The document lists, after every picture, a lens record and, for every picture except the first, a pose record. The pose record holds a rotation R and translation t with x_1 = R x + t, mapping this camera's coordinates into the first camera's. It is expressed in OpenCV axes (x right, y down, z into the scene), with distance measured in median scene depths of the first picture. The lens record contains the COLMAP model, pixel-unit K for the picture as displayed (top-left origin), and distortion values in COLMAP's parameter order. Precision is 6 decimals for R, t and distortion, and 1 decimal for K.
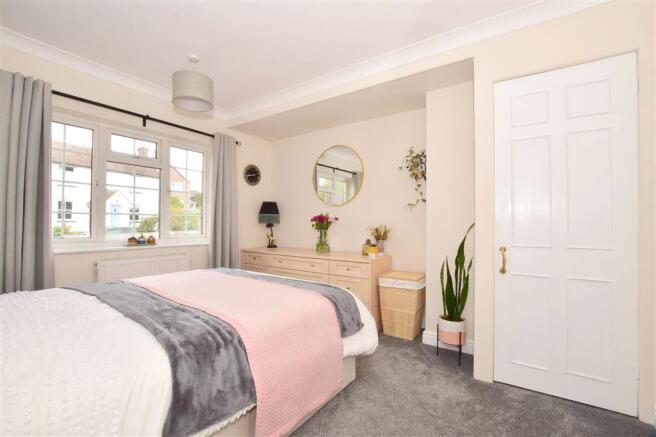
lens RADIAL K [[290.4, 0, 328.4], [0, 290.4, 221.0], [0, 0, 1]] dist [-0.032719, 0.005285]
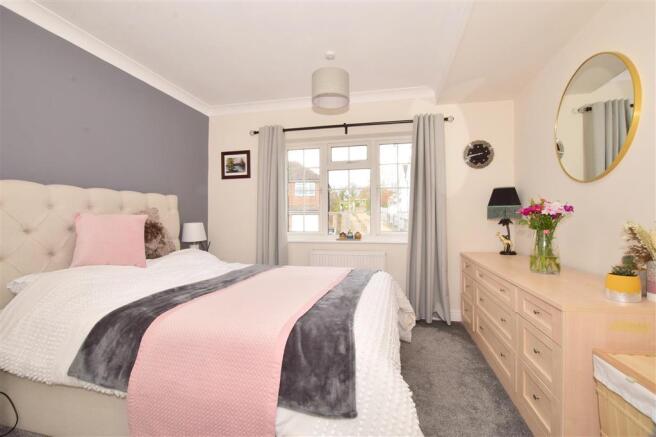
lens RADIAL K [[290.4, 0, 329.0], [0, 290.4, 221.0], [0, 0, 1]] dist [-0.032719, 0.005285]
pose [[0.379448, -0.005796, -0.925195, 0.333011], [0.011935, 0.999928, -0.001369, 0.010387], [0.925136, -0.010522, 0.379490, 0.439910]]
